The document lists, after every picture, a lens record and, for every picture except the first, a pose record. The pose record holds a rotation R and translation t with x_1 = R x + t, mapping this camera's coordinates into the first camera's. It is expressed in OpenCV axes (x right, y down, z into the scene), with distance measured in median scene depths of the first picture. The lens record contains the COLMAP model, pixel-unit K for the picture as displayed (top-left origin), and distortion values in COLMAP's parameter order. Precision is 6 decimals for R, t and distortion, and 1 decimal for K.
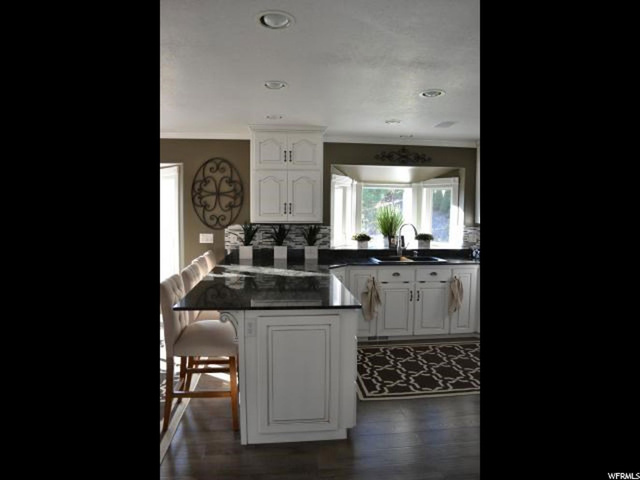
lens RADIAL K [[384.2, 0, 320.0], [0, 384.2, 240.0], [0, 0, 1]] dist [-0.074592, 0.001037]
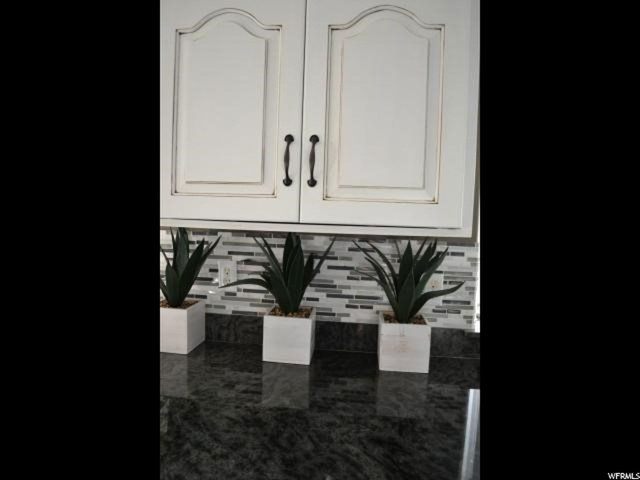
lens RADIAL K [[512.7, 0, 322.2], [0, 512.7, 237.2], [0, 0, 1]] dist [-0.074572, 0.003956]
pose [[0.986107, 0.035045, -0.162372, -0.027146], [-0.039039, 0.999007, -0.021473, -0.035388], [0.161459, 0.027513, 0.986496, 0.728407]]
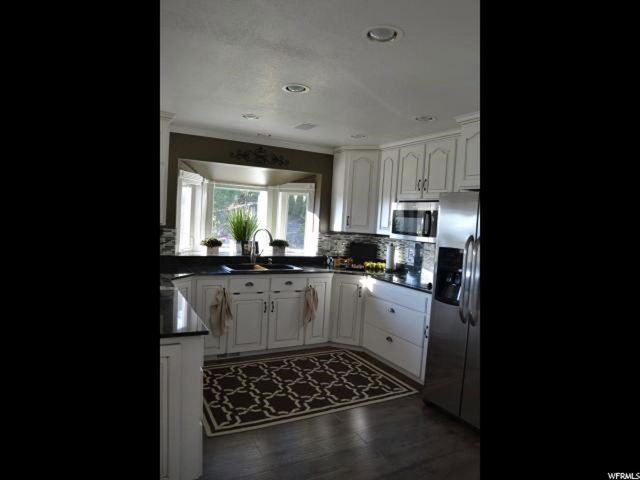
lens RADIAL K [[384.2, 0, 320.0], [0, 384.2, 240.0], [0, 0, 1]] dist [-0.074592, 0.001037]
pose [[0.927732, 0.022622, 0.372561, 0.011831], [-0.020595, 0.999744, -0.009418, -0.010850], [-0.372678, 0.001064, 0.927960, 0.085279]]
